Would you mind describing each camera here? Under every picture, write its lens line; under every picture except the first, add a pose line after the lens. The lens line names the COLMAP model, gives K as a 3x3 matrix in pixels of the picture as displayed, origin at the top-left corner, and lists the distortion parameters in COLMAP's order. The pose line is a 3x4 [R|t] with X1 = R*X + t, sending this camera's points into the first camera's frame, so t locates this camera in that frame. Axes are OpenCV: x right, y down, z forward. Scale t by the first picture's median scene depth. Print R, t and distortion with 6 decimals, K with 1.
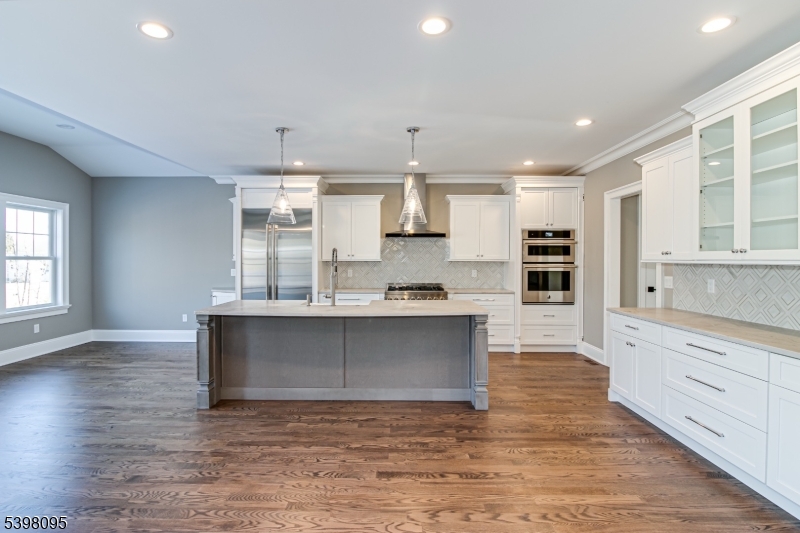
lens RADIAL K [[404.4, 0, 387.6], [0, 404.4, 262.7], [0, 0, 1]] dist [-0.003583, -0.002036]
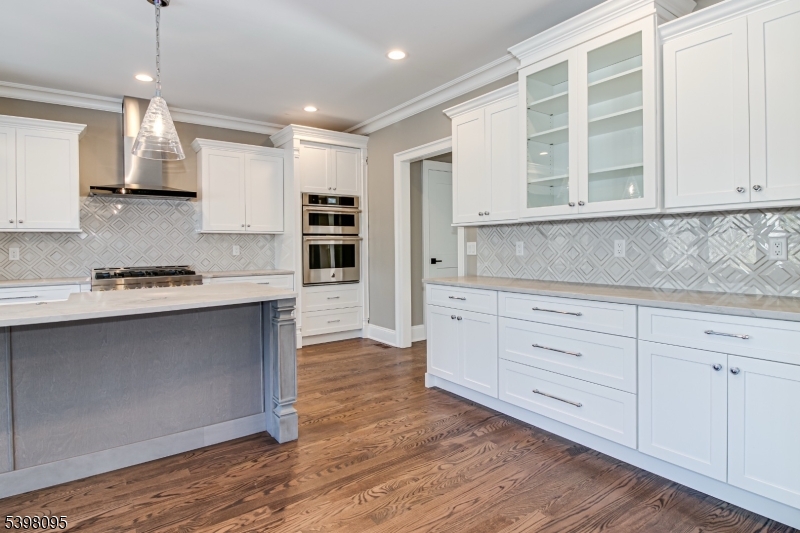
lens RADIAL K [[431.9, 0, 400.7], [0, 431.9, 248.9], [0, 0, 1]] dist [-0.002866, -0.001781]
pose [[0.795094, -0.012882, 0.606350, -0.044996], [0.015100, 0.999885, 0.001443, 0.045190], [-0.606299, 0.008008, 0.795197, 0.297649]]
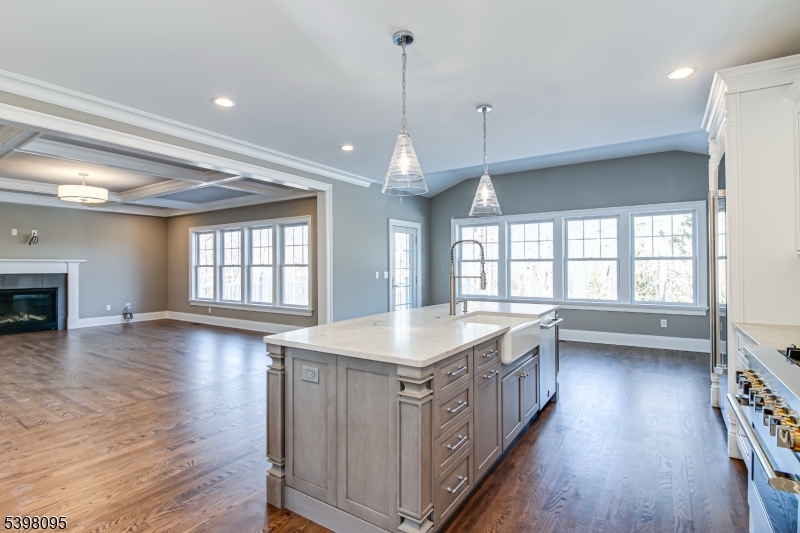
lens RADIAL K [[381.7, 0, 394.6], [0, 381.7, 263.7], [0, 0, 1]] dist [-0.004011, -0.000972]
pose [[-0.522528, -0.001951, -0.852620, 0.596895], [0.000065, 0.999997, -0.002328, 0.006494], [0.852622, -0.001272, -0.522527, 1.368049]]
